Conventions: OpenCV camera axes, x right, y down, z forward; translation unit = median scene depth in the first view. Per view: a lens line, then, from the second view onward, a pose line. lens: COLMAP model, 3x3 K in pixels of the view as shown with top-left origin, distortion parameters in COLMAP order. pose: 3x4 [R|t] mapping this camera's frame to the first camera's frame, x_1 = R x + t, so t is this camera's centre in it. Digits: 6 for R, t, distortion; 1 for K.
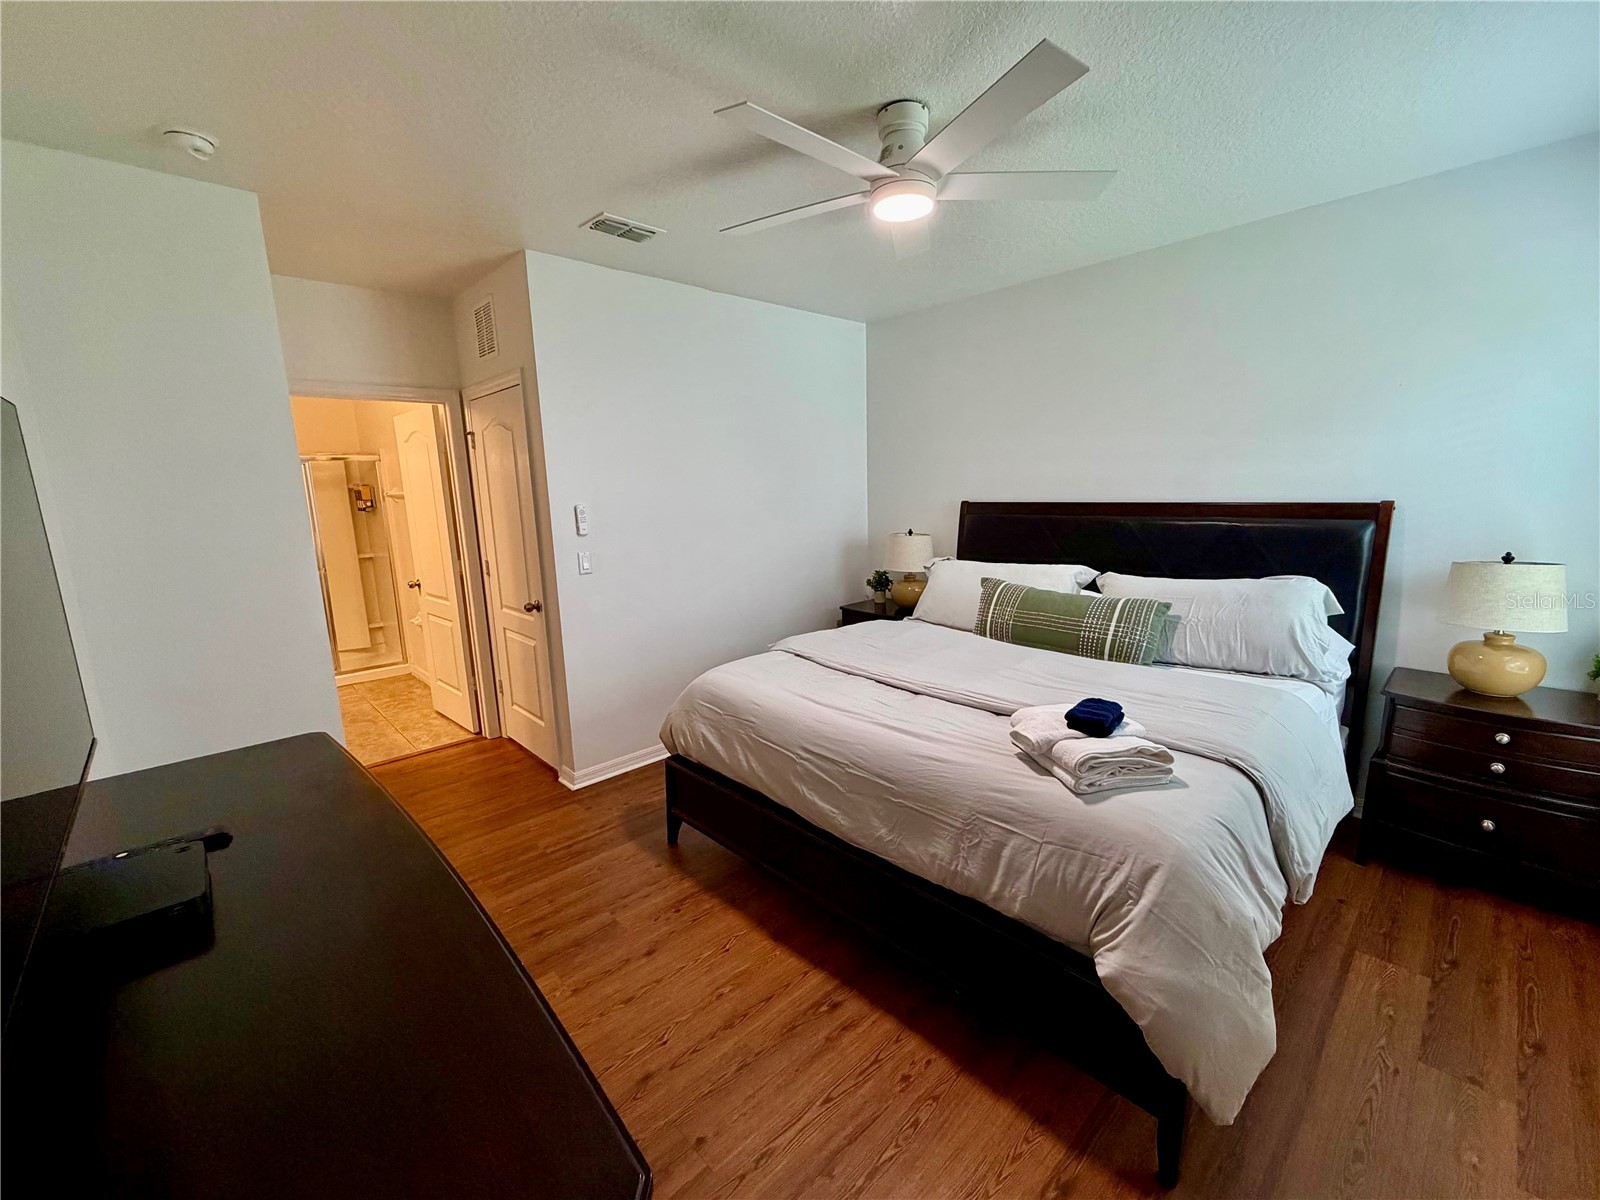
lens RADIAL K [[652.7, 0, 806.2], [0, 652.7, 612.2], [0, 0, 1]] dist [0.002135, -0.000510]
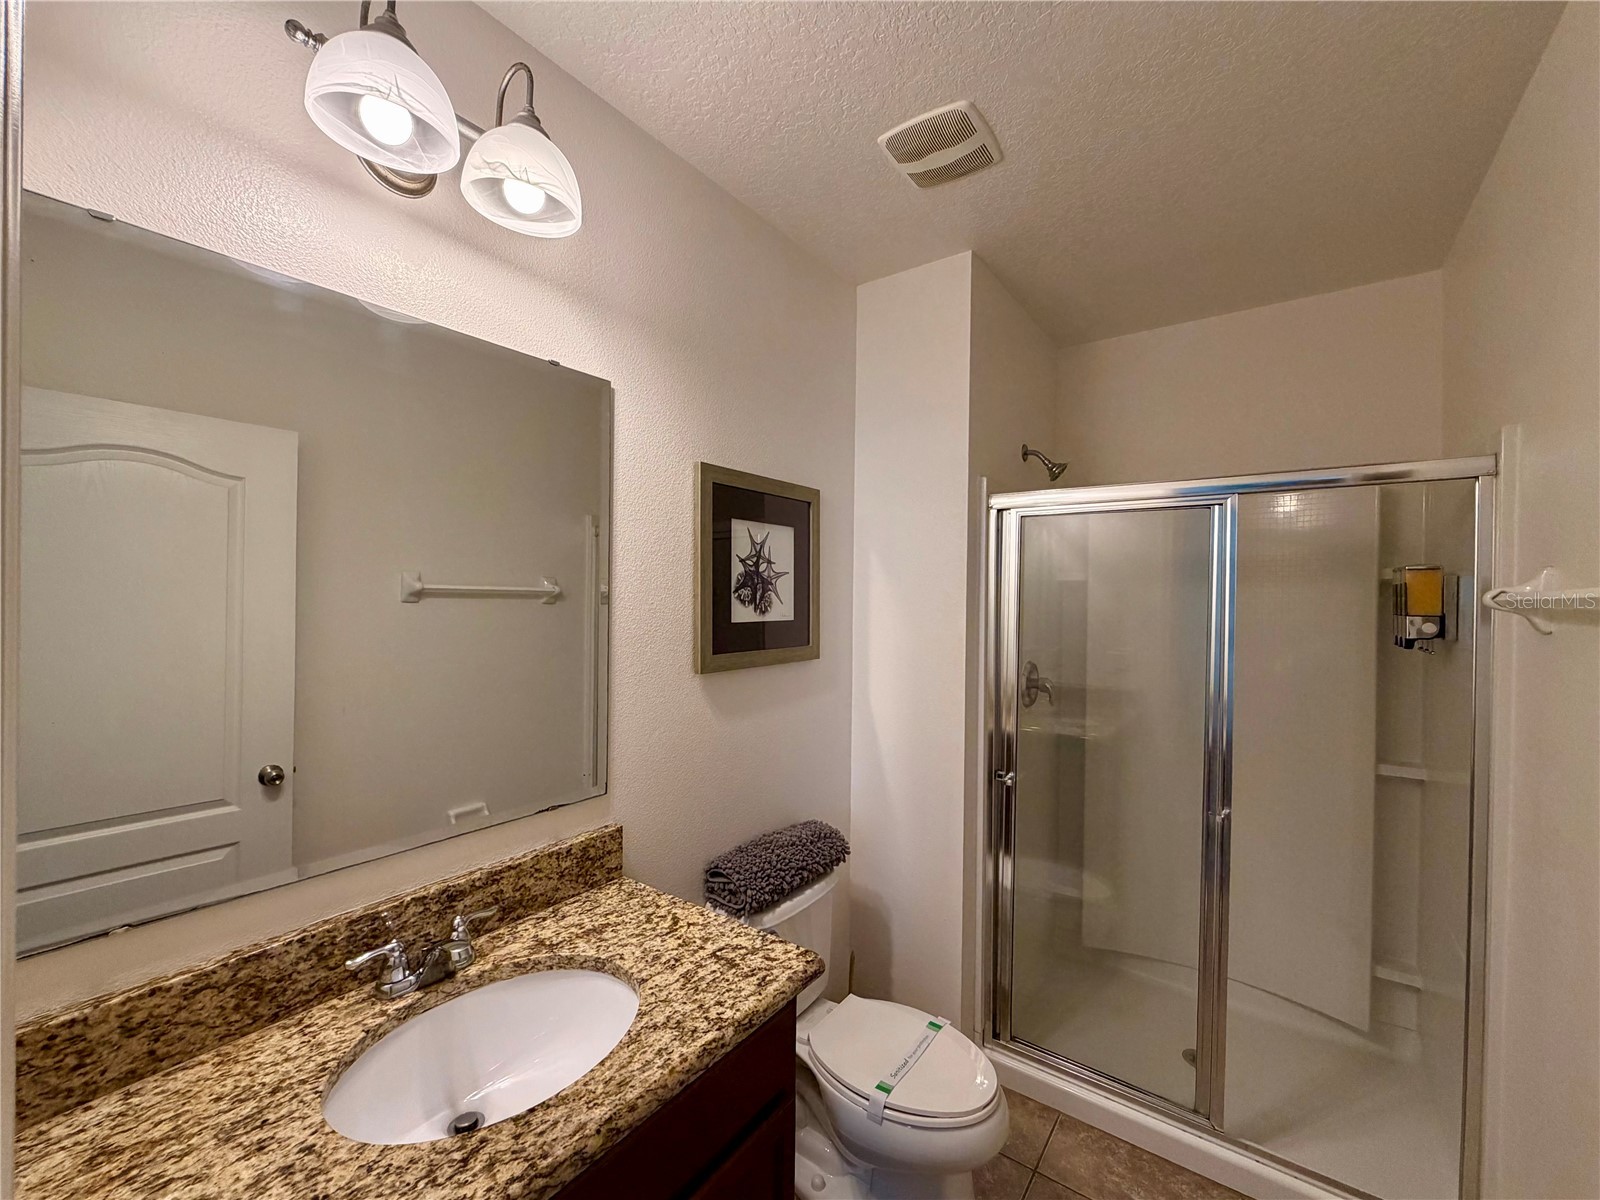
lens RADIAL K [[652.7, 0, 799.6], [0, 652.7, 605.0], [0, 0, 1]] dist [0.002135, -0.000510]
pose [[0.170559, 0.027049, -0.984976, -1.056112], [-0.196237, 0.980531, -0.007053, -0.294215], [0.965609, 0.194491, 0.172546, 1.667896]]
